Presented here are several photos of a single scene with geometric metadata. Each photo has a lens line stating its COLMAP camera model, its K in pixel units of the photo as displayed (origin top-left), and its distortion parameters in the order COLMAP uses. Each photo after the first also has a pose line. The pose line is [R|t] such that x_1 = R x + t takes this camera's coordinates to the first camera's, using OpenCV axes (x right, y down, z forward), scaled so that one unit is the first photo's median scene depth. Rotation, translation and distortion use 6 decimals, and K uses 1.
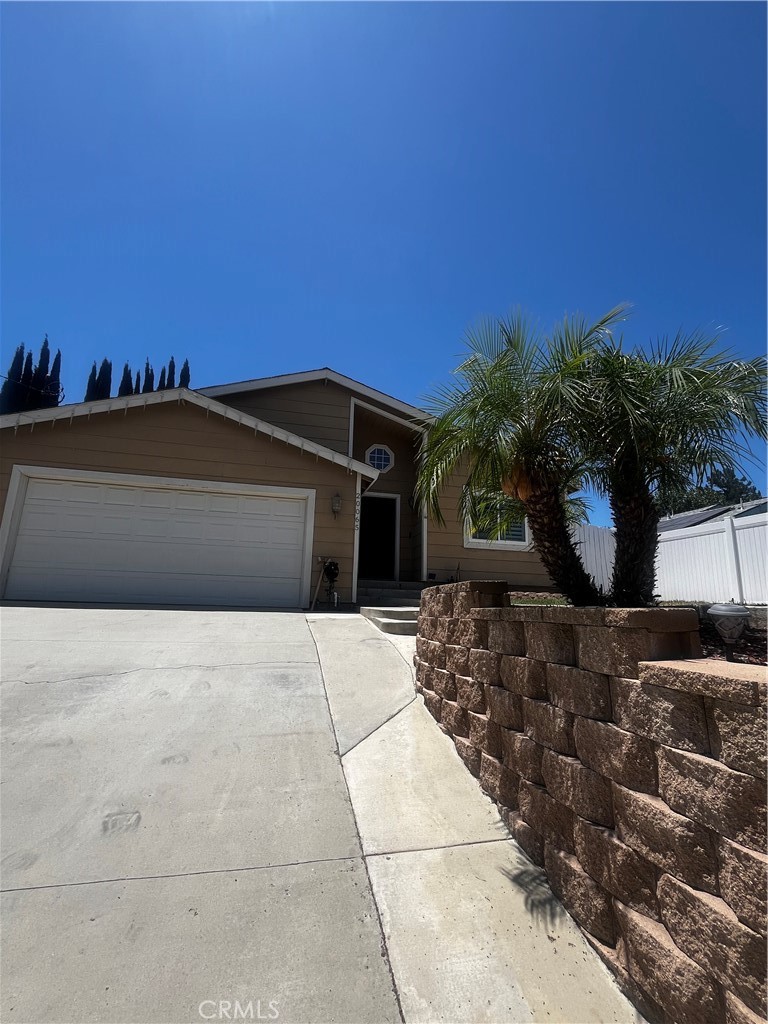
lens RADIAL K [[473.4, 0, 380.3], [0, 473.4, 507.0], [0, 0, 1]] dist [0.000904, -0.000098]
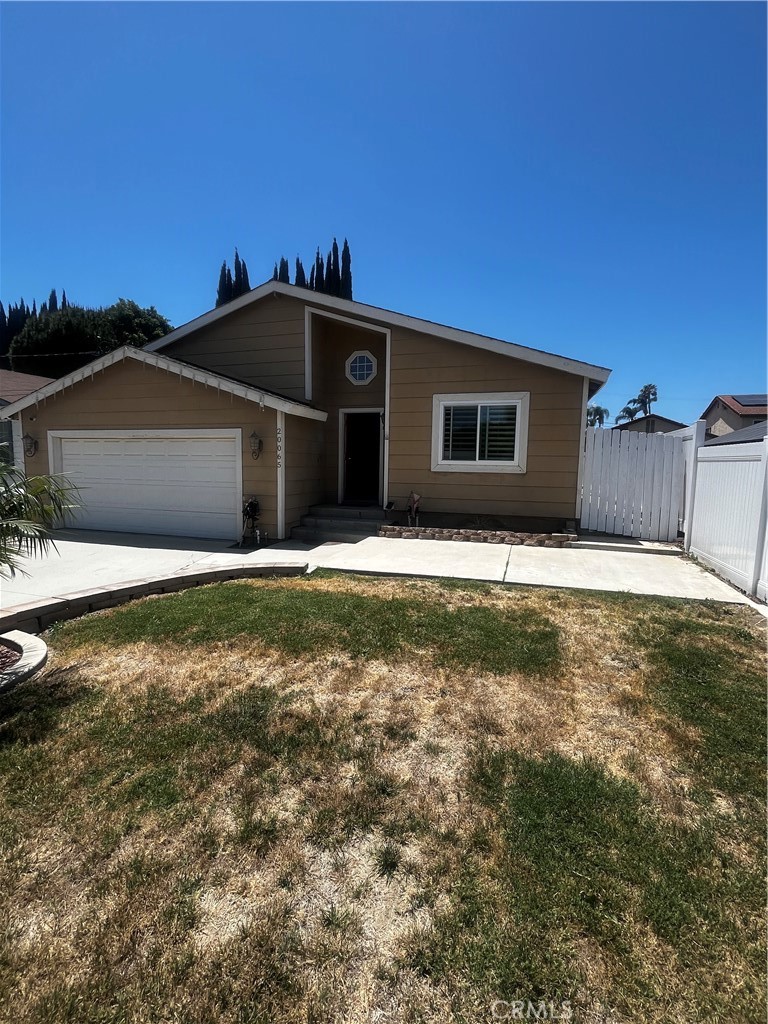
lens RADIAL K [[459.5, 0, 376.6], [0, 459.5, 507.5], [0, 0, 1]] dist [0.002900, 0.000037]
pose [[0.859729, 0.035601, -0.509508, 0.519965], [0.122456, 0.954104, 0.273295, -0.091794], [0.495854, -0.297352, 0.815911, 0.250014]]
